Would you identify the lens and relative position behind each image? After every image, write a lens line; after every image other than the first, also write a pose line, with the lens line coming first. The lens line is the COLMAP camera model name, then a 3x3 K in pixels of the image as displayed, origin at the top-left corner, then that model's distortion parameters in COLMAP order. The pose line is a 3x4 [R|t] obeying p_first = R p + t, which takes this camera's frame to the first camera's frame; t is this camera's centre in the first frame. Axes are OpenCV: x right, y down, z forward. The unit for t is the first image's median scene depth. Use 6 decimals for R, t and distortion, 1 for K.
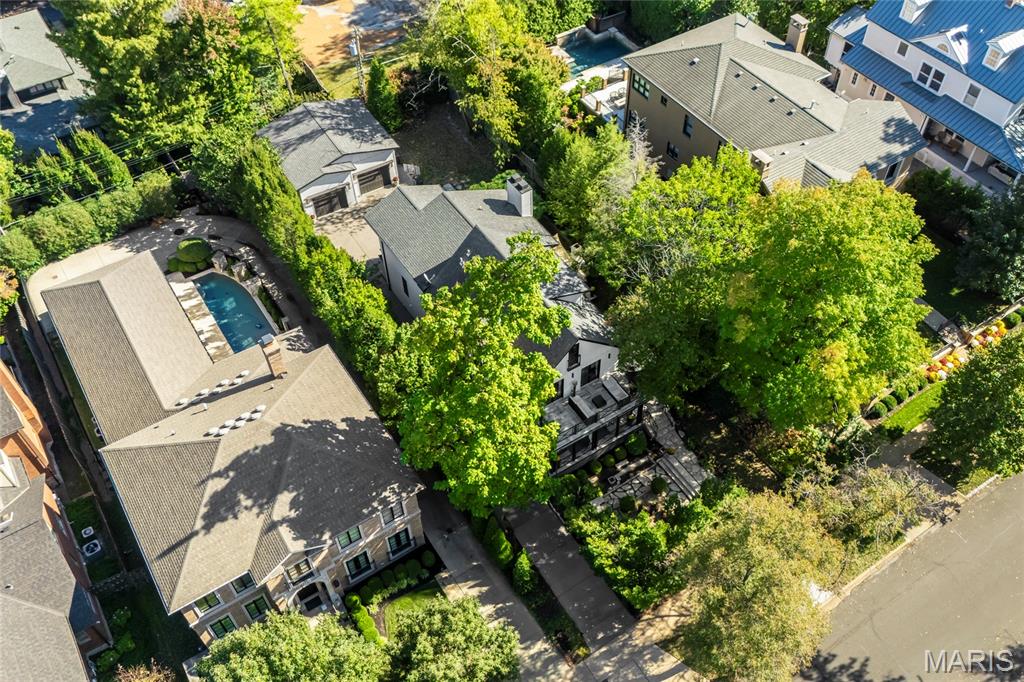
lens RADIAL K [[921.4, 0, 507.3], [0, 921.4, 379.2], [0, 0, 1]] dist [-0.003751, -0.005141]
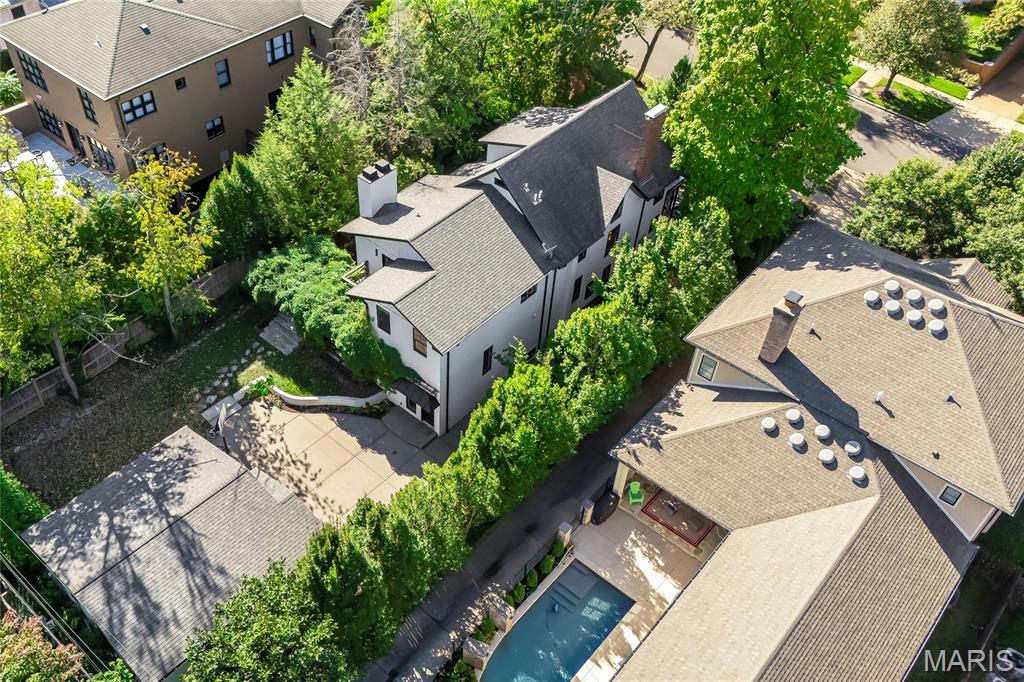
lens RADIAL K [[921.4, 0, 507.3], [0, 921.4, 379.2], [0, 0, 1]] dist [-0.003751, -0.005141]
pose [[-0.317895, -0.656054, 0.684497, -0.677450], [0.733739, 0.287001, 0.615839, -0.582320], [-0.600475, 0.698014, 0.390136, 0.836840]]
